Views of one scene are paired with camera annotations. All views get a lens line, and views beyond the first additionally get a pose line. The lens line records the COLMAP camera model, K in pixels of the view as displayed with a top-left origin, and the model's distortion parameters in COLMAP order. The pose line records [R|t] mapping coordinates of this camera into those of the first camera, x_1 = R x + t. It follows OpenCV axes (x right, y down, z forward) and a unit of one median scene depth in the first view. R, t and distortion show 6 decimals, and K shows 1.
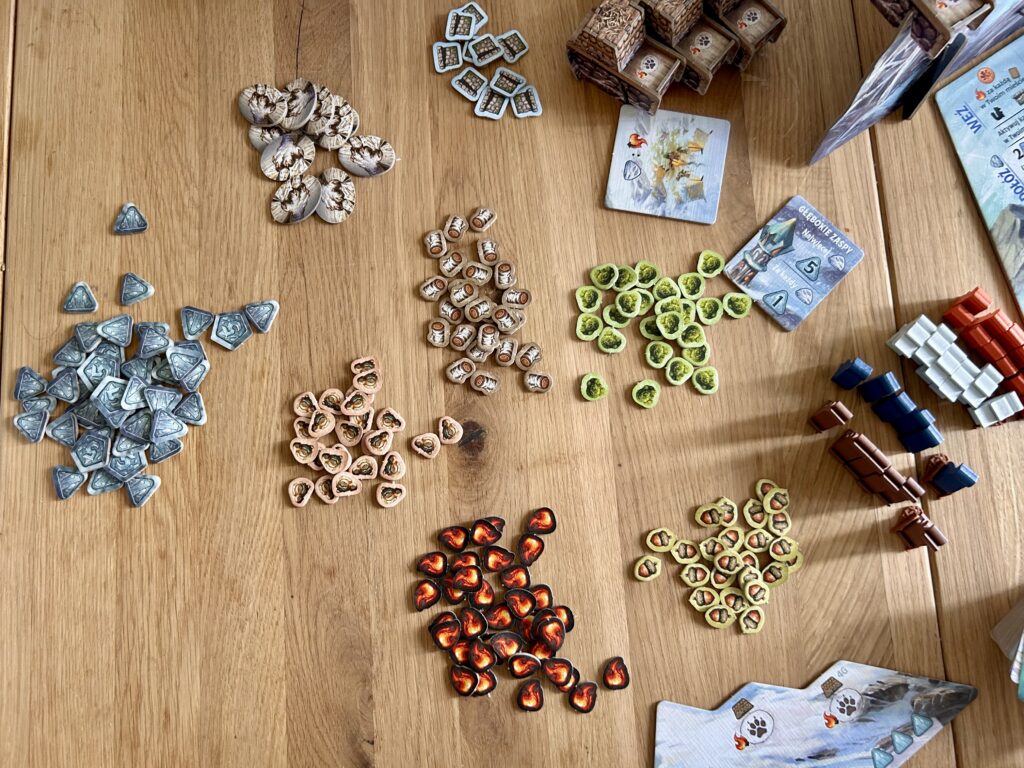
lens RADIAL K [[786.2, 0, 510.7], [0, 786.2, 380.7], [0, 0, 1]] dist [0.030949, -0.049084]
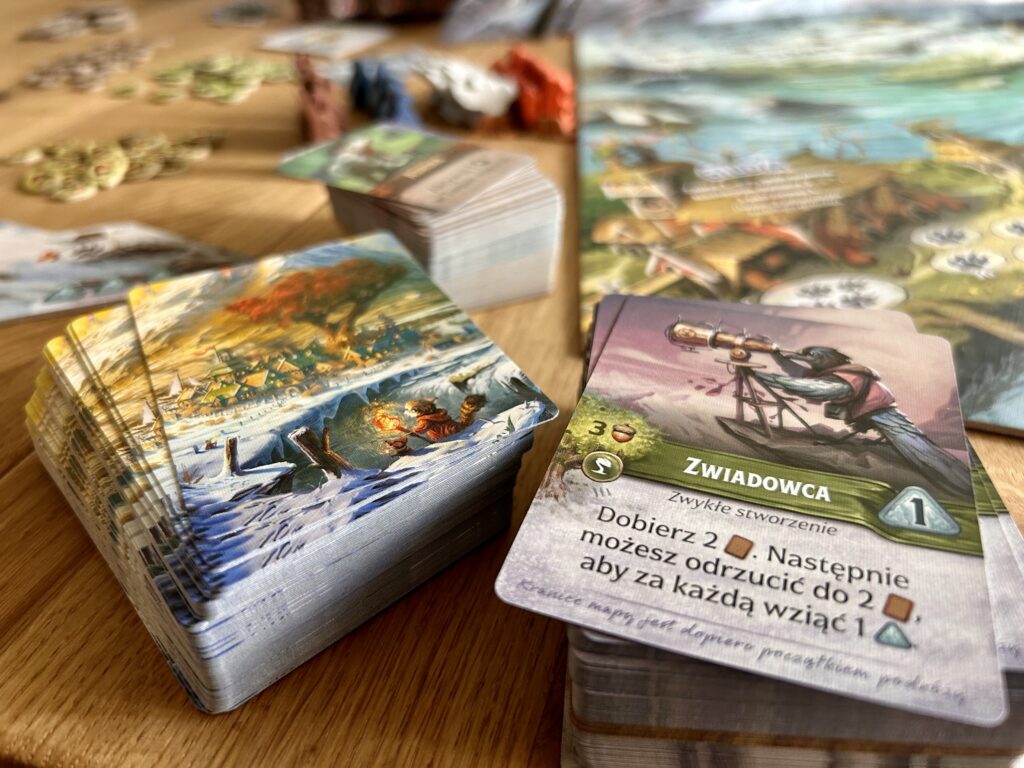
lens RADIAL K [[815.2, 0, 511.4], [0, 815.2, 399.3], [0, 0, 1]] dist [-0.011287, -0.009193]
pose [[0.941630, 0.201012, -0.270049, 0.892242], [-0.333254, 0.670200, -0.663154, 0.764381], [0.047685, 0.714441, 0.698069, 0.614230]]
